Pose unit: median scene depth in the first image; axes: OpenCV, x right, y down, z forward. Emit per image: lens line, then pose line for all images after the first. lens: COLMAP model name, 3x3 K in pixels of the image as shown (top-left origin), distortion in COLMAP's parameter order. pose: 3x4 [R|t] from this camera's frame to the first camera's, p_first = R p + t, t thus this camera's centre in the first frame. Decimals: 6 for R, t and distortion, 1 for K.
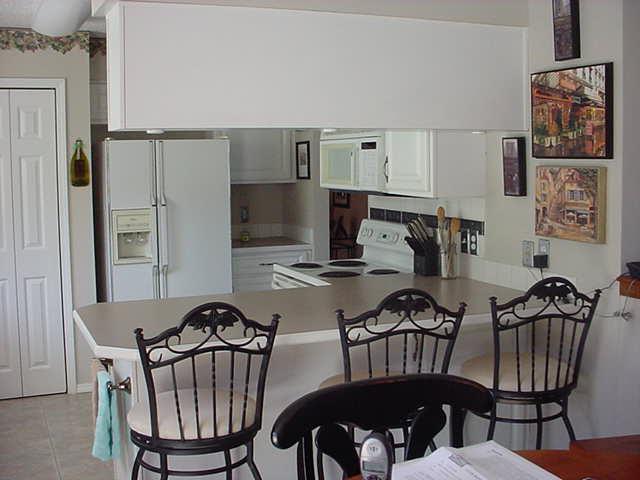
lens RADIAL K [[798.1, 0, 320.2], [0, 798.1, 226.7], [0, 0, 1]] dist [-0.243313, 0.342440]
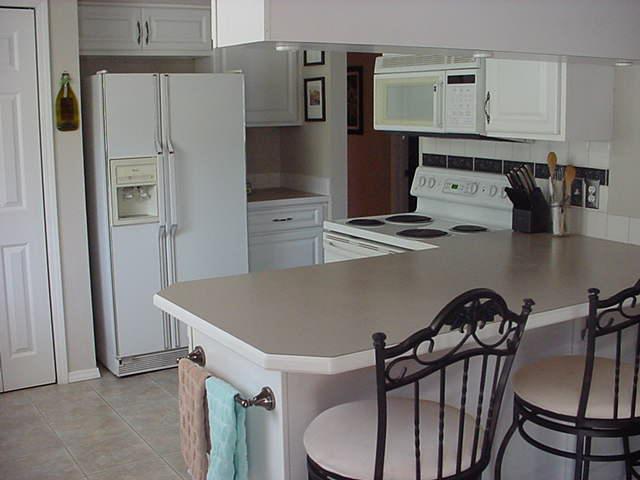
lens RADIAL K [[798.1, 0, 320.2], [0, 798.1, 226.7], [0, 0, 1]] dist [-0.243313, 0.342440]
pose [[0.987759, -0.022269, 0.154388, -0.209593], [0.011929, 0.997642, 0.067582, -0.004627], [-0.155529, -0.064913, 0.985696, 0.188776]]
